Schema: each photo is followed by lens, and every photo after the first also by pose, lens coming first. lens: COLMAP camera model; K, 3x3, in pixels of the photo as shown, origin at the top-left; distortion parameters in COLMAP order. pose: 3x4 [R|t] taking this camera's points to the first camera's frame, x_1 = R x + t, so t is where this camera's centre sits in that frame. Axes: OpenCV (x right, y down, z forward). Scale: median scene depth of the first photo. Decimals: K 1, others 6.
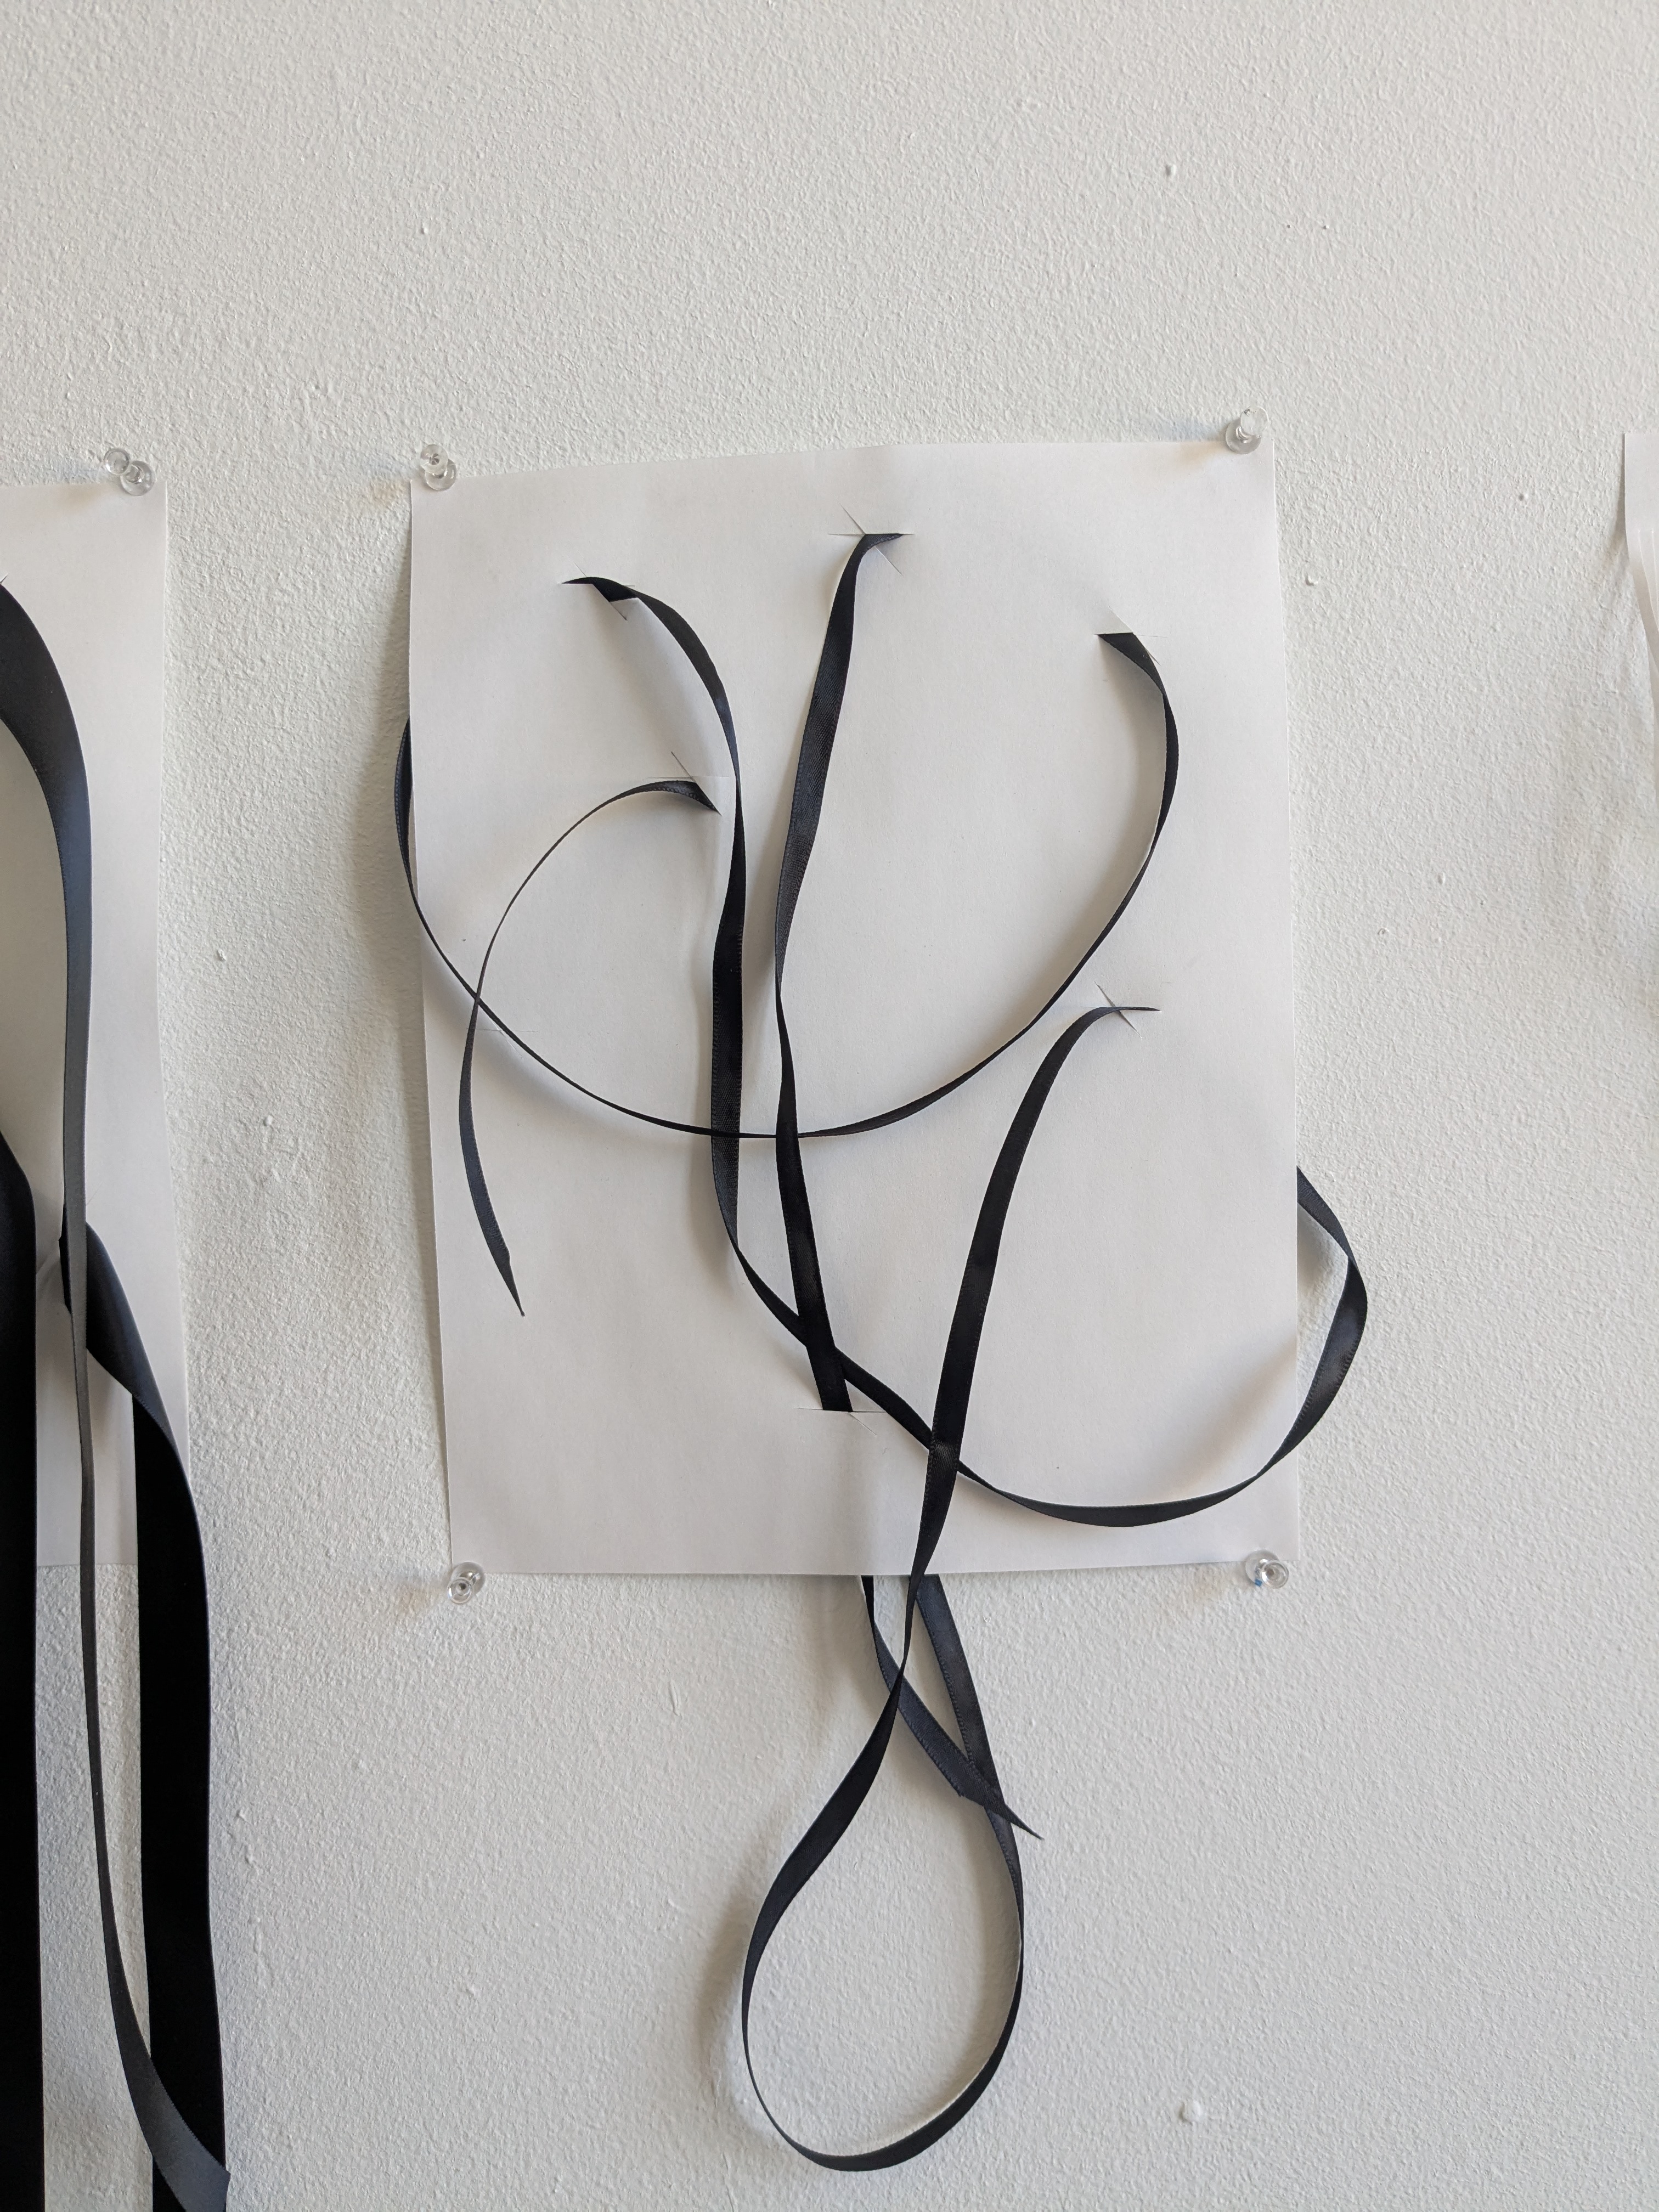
lens RADIAL K [[1760.5, 0, 796.6], [0, 1760.5, 1137.4], [0, 0, 1]] dist [0.042445, -0.073080]
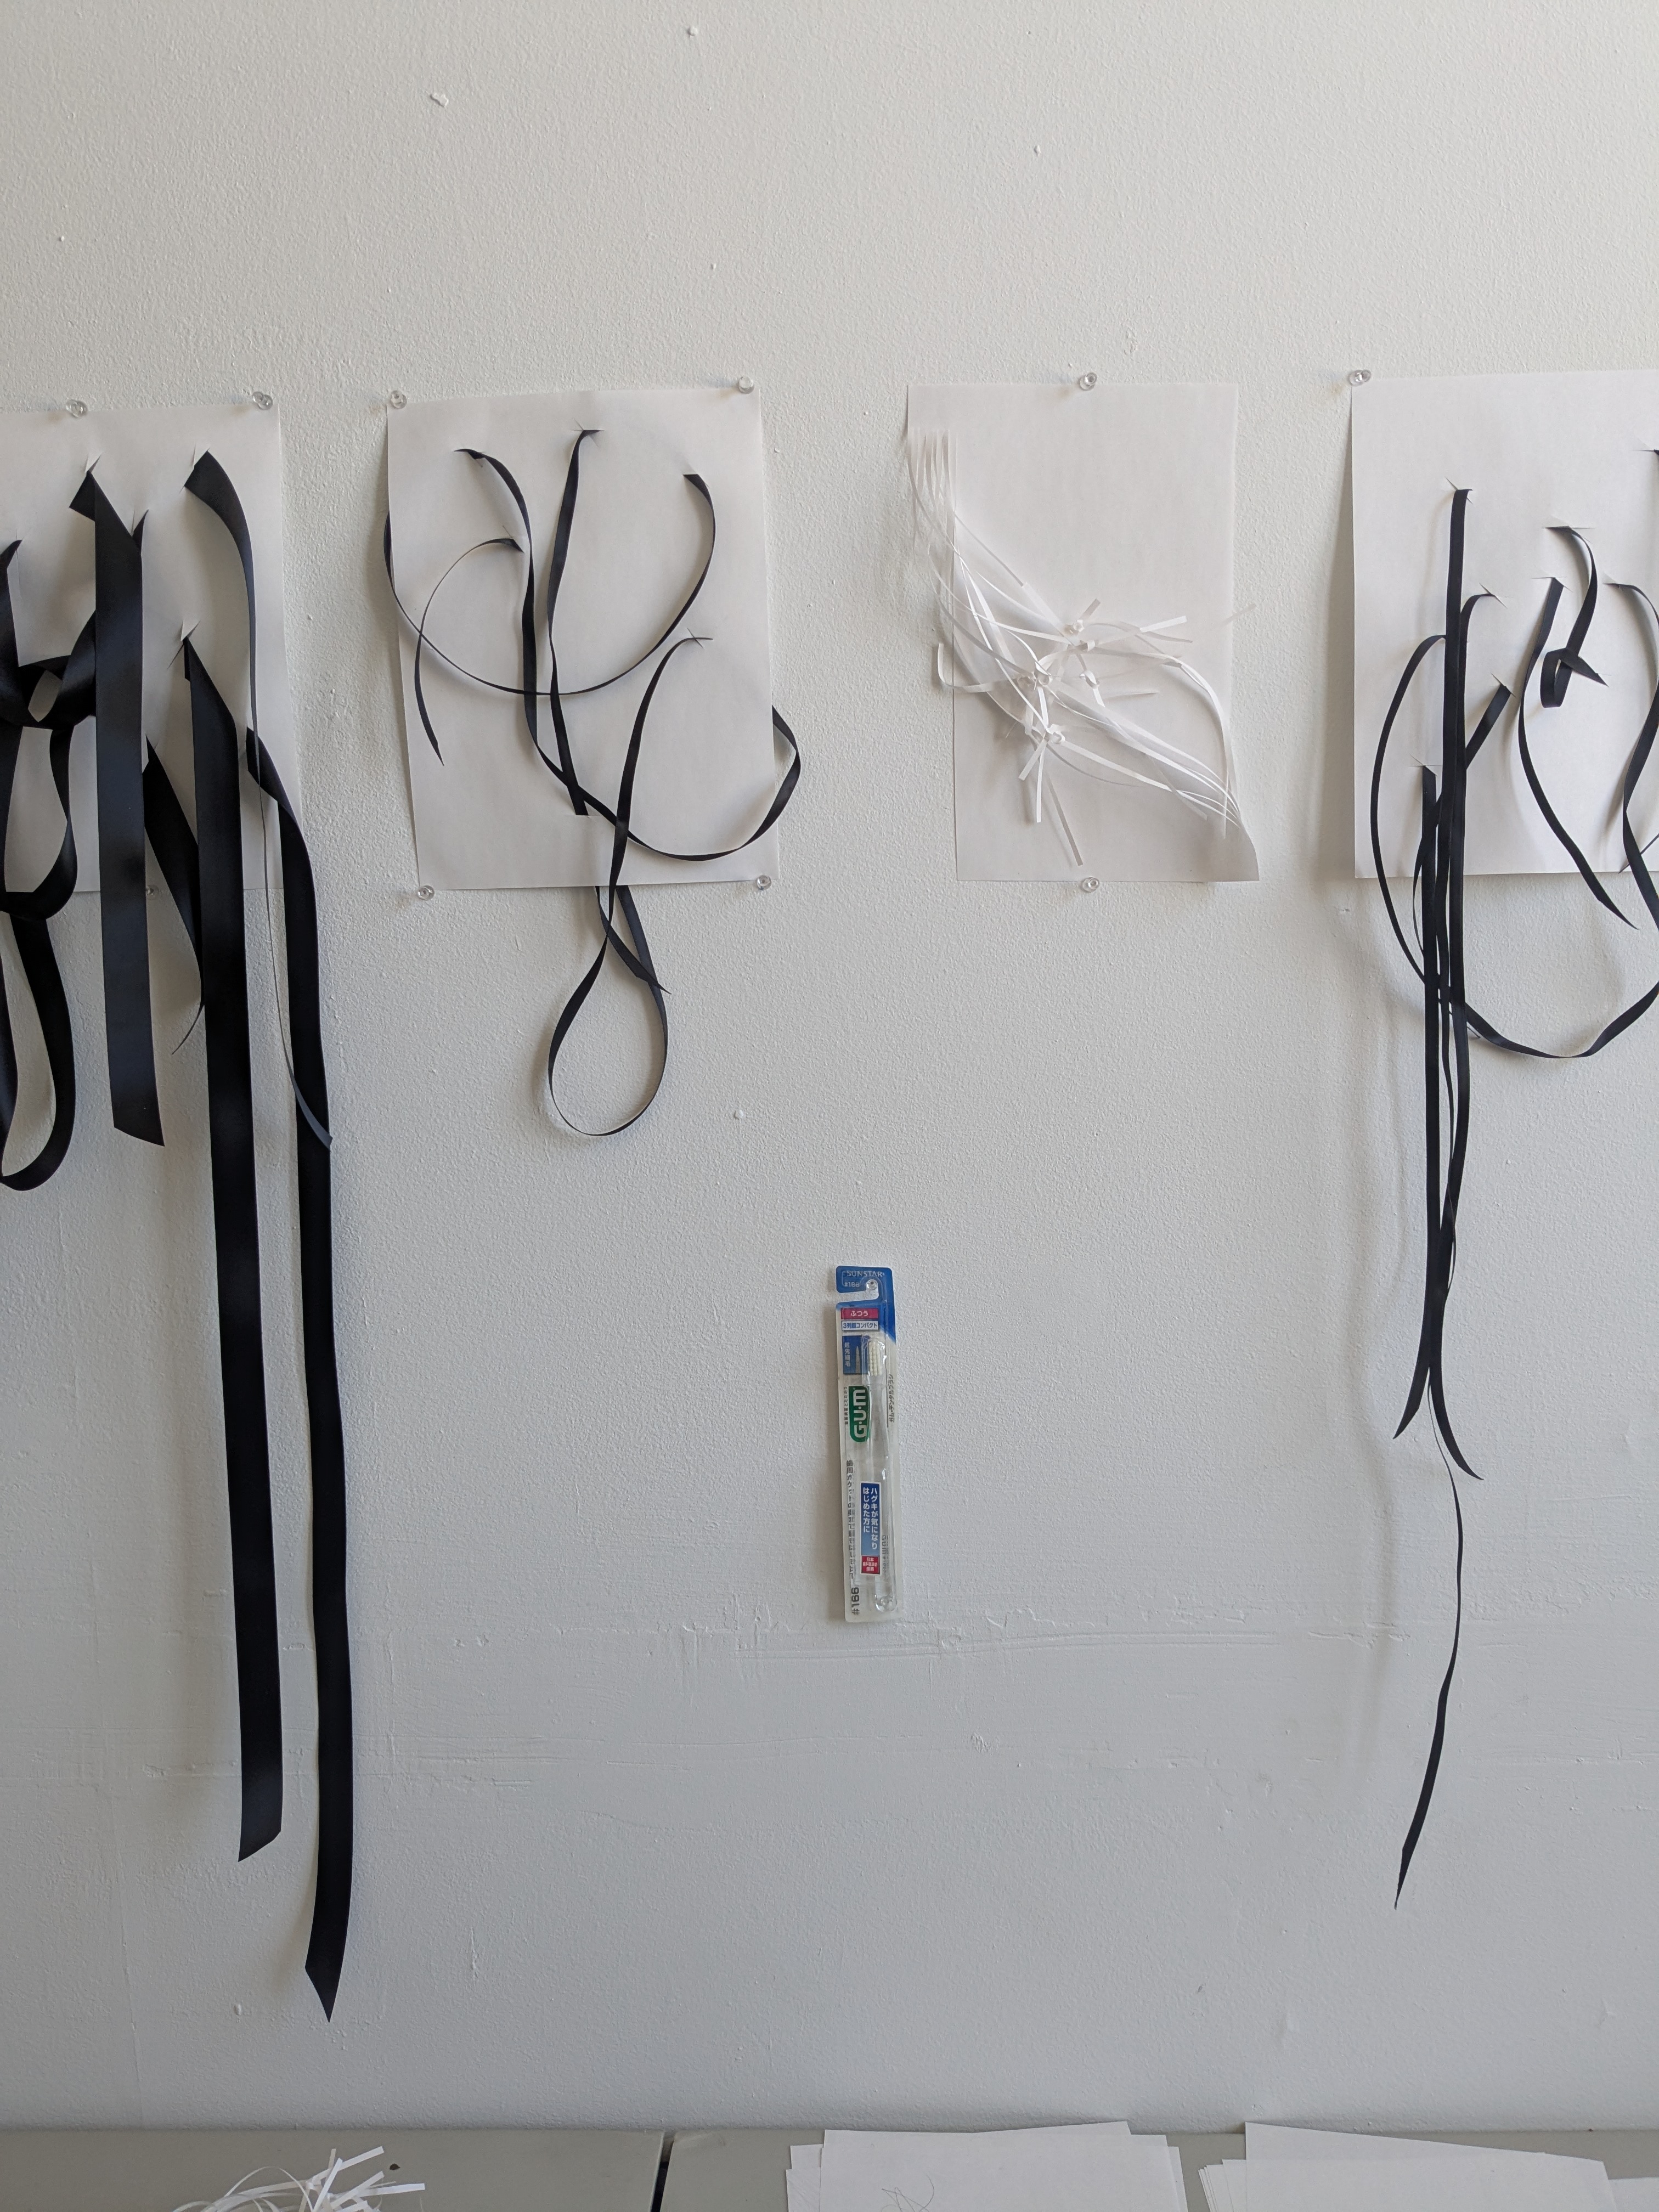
lens RADIAL K [[1760.5, 0, 827.7], [0, 1760.5, 1086.1], [0, 0, 1]] dist [0.042445, -0.073080]
pose [[0.999853, -0.006932, 0.015679, 0.313828], [0.005305, 0.994821, 0.101499, 0.279400], [-0.016301, -0.101401, 0.994712, -1.390345]]
